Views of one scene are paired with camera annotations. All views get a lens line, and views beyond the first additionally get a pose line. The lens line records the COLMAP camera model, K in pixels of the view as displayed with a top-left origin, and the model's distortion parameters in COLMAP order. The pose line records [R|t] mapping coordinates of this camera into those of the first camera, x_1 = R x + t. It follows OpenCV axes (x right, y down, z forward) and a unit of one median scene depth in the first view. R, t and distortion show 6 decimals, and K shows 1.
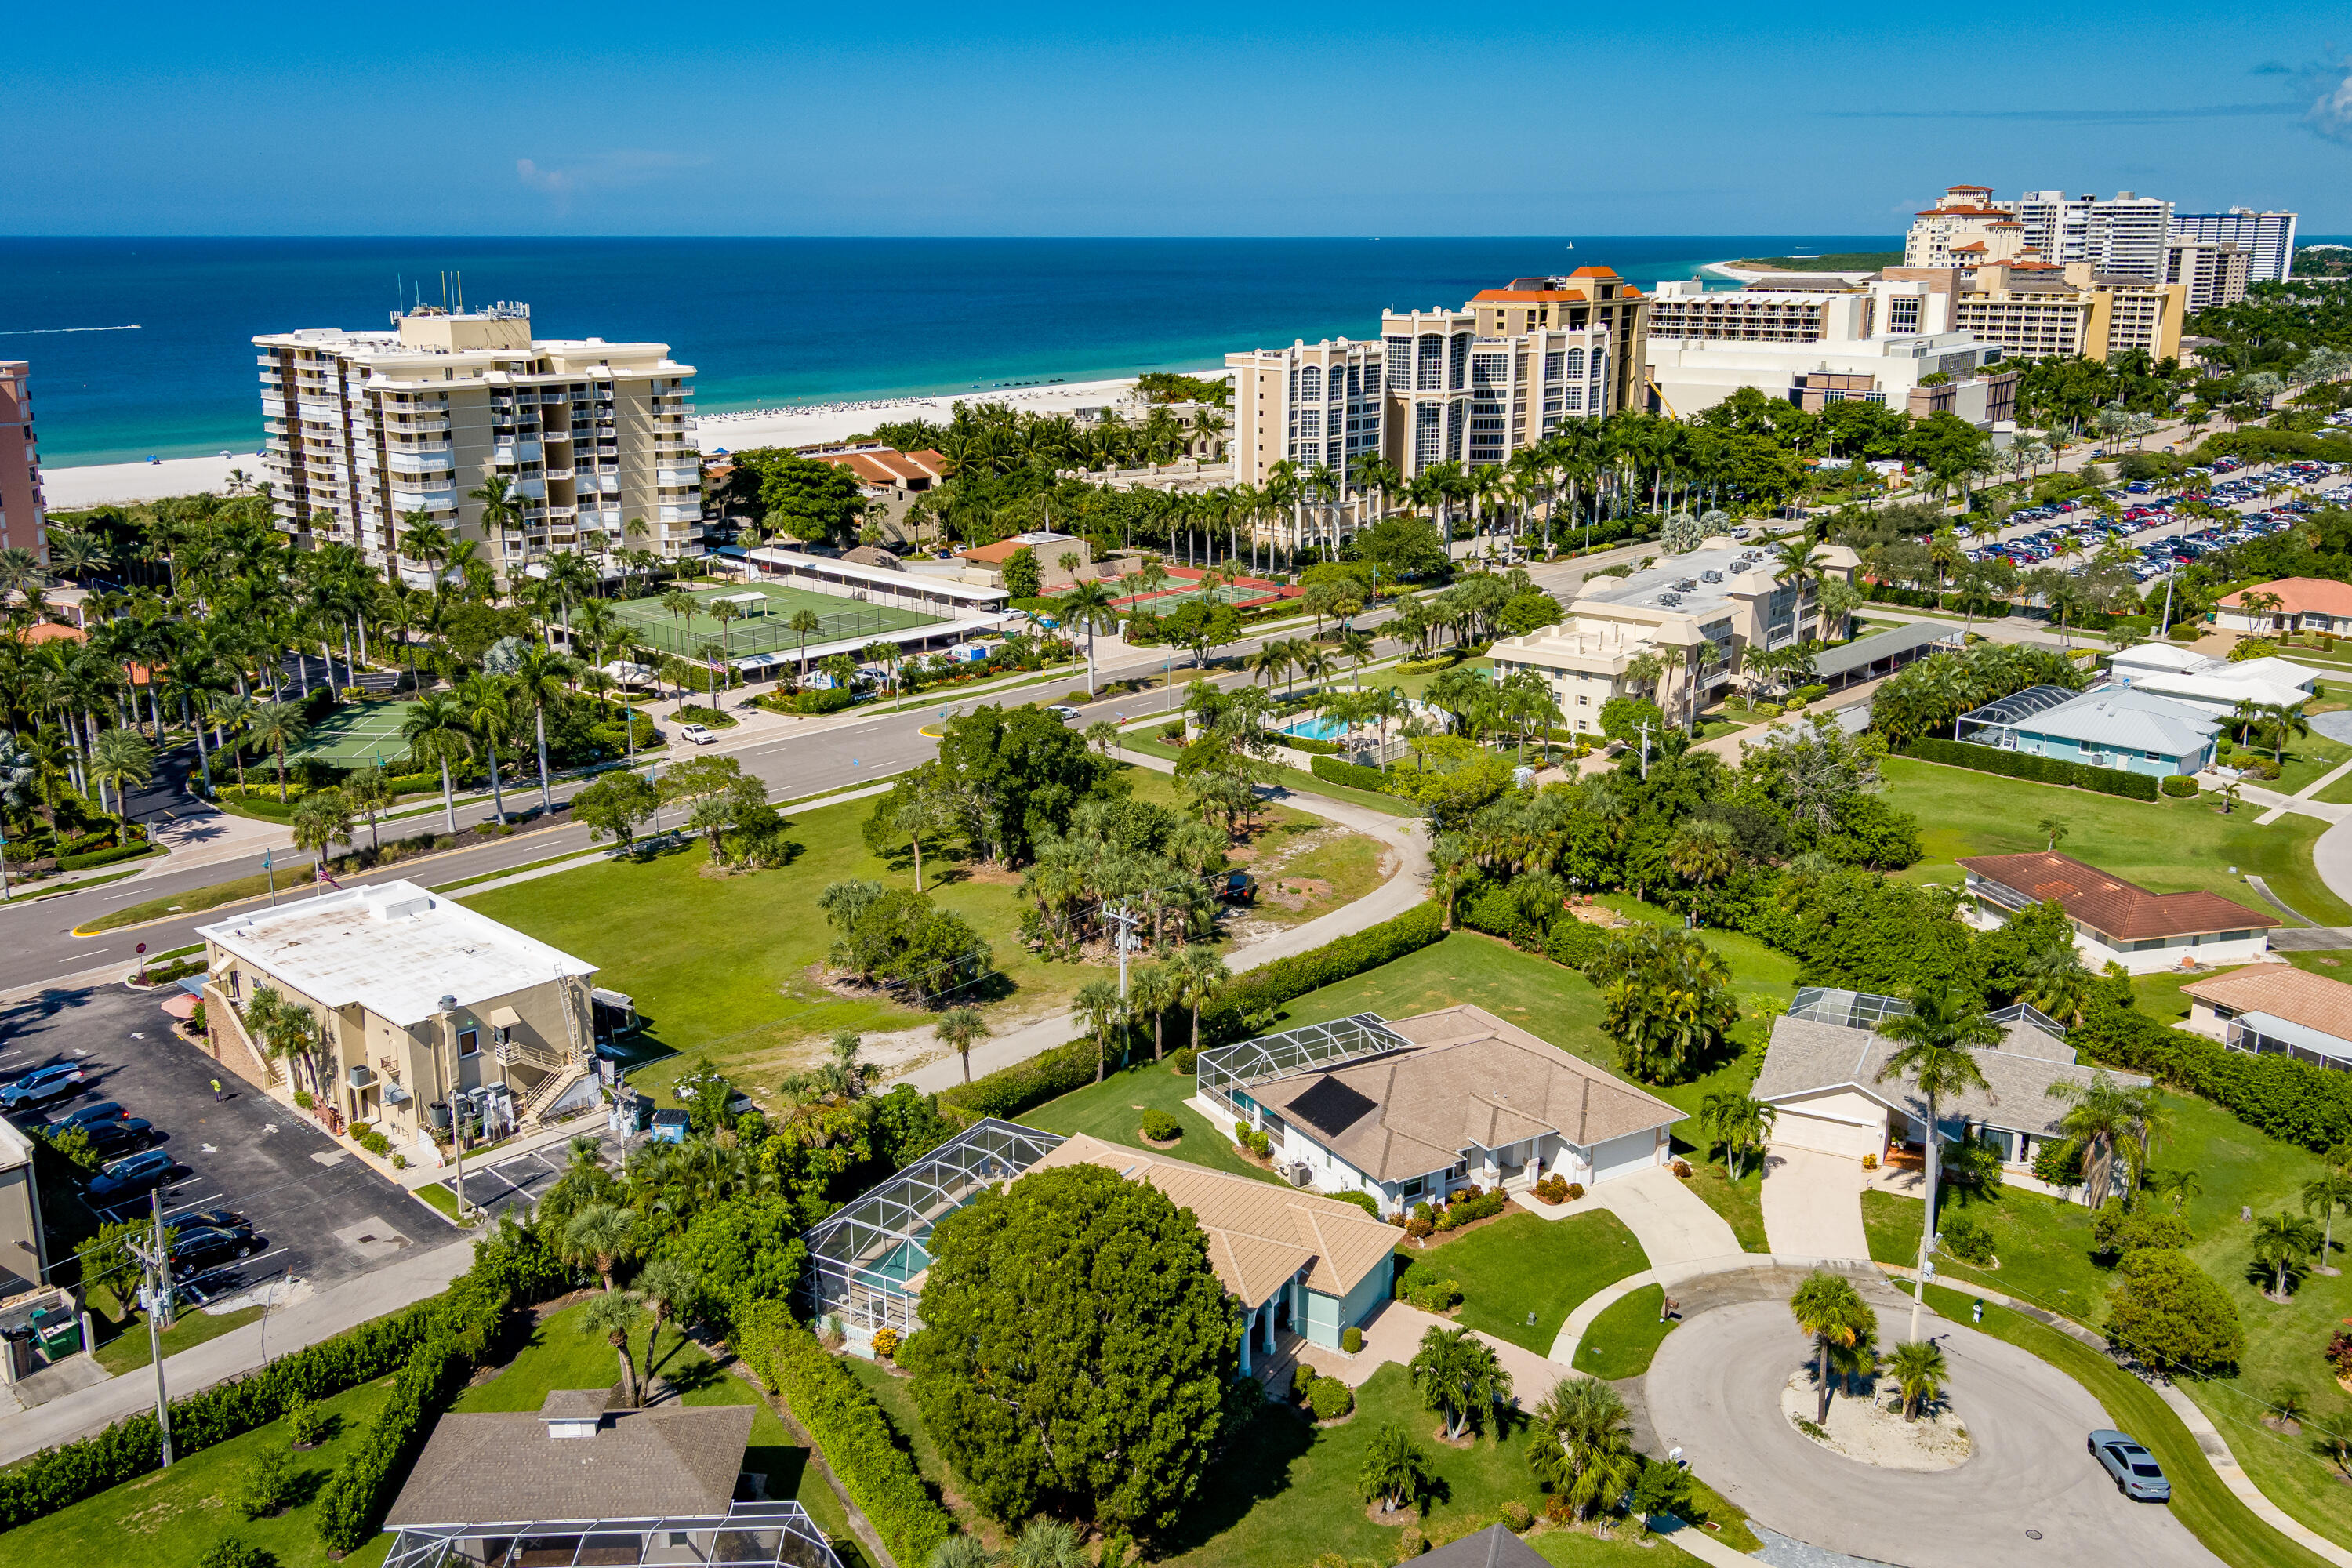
lens RADIAL K [[2015.8, 0, 1165.8], [0, 2015.8, 757.0], [0, 0, 1]] dist [0.026729, -0.010918]
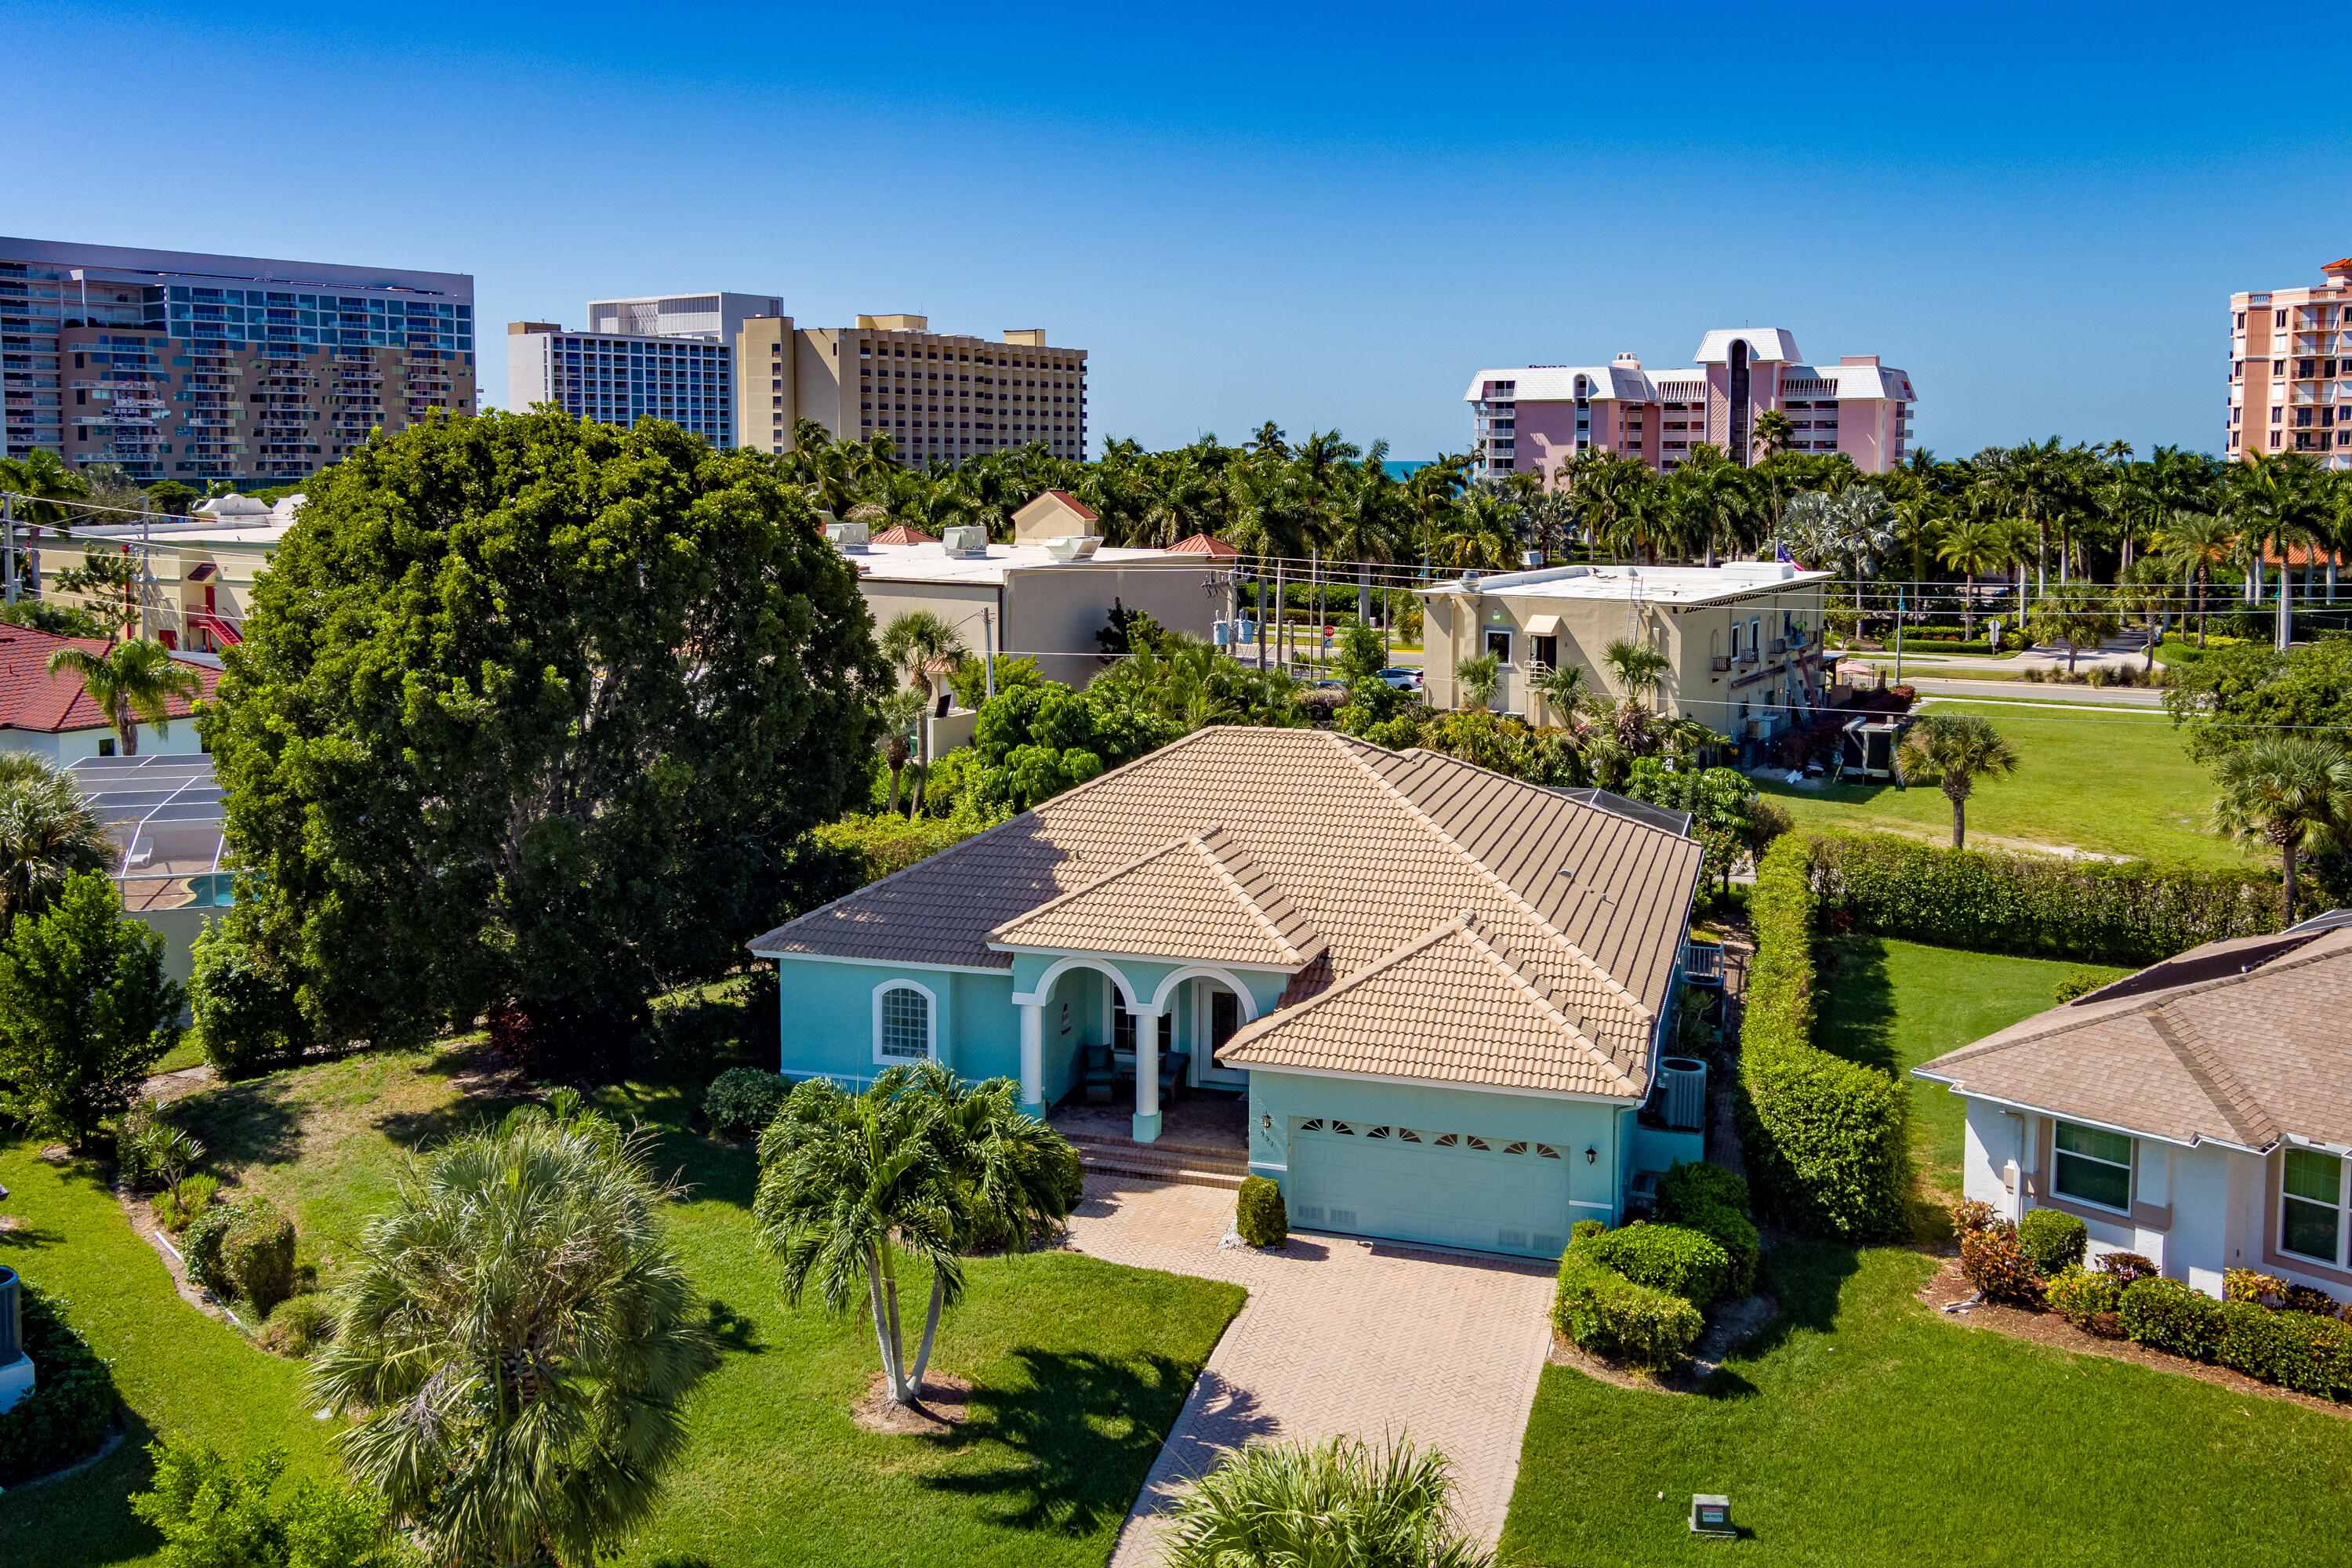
lens RADIAL K [[2036.3, 0, 1162.7], [0, 2036.3, 629.7], [0, 0, 1]] dist [0.020568, -0.010971]
pose [[0.223412, 0.085219, -0.970992, 0.153281], [-0.250775, 0.967663, 0.027227, 0.062720], [0.941913, 0.237417, 0.237558, 0.302591]]
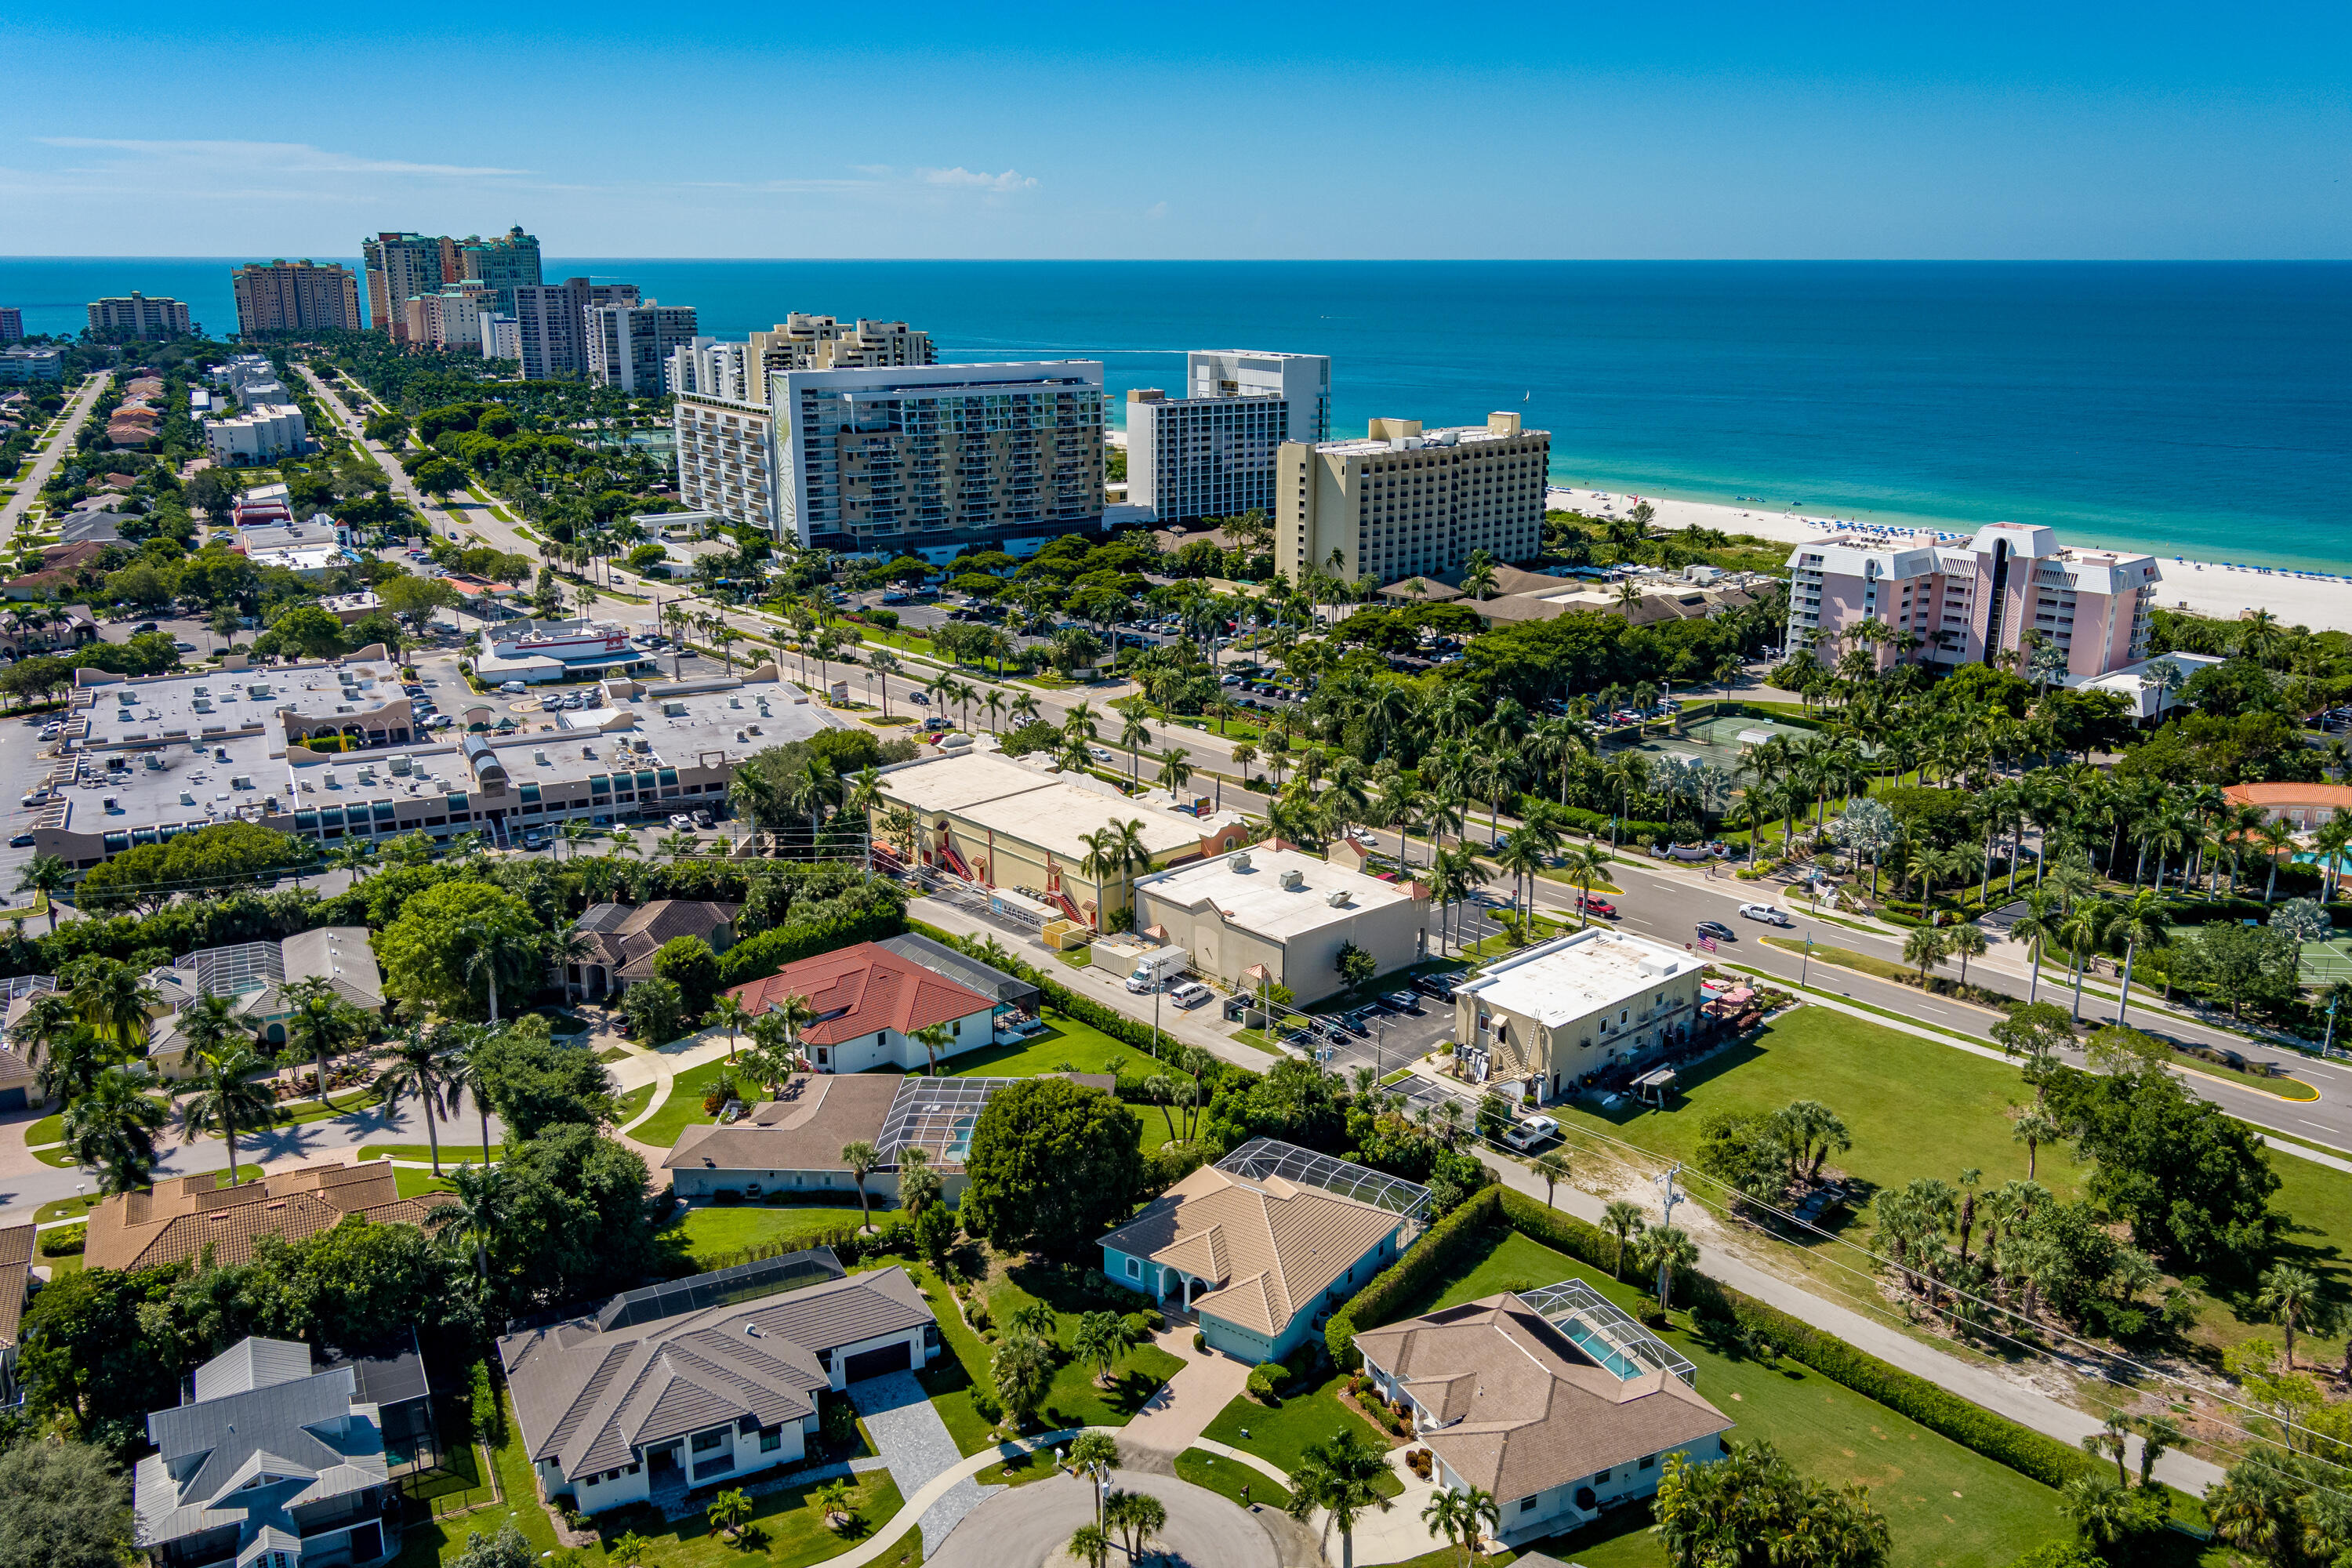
lens RADIAL K [[1873.2, 0, 1176.0], [0, 1873.2, 784.0], [0, 0, 1]] dist [0.047371, -0.077648]
pose [[-0.075040, 0.274813, -0.958565, 0.472291], [-0.255902, 0.923776, 0.284872, -0.178242], [0.963786, 0.266675, 0.001005, 0.301930]]
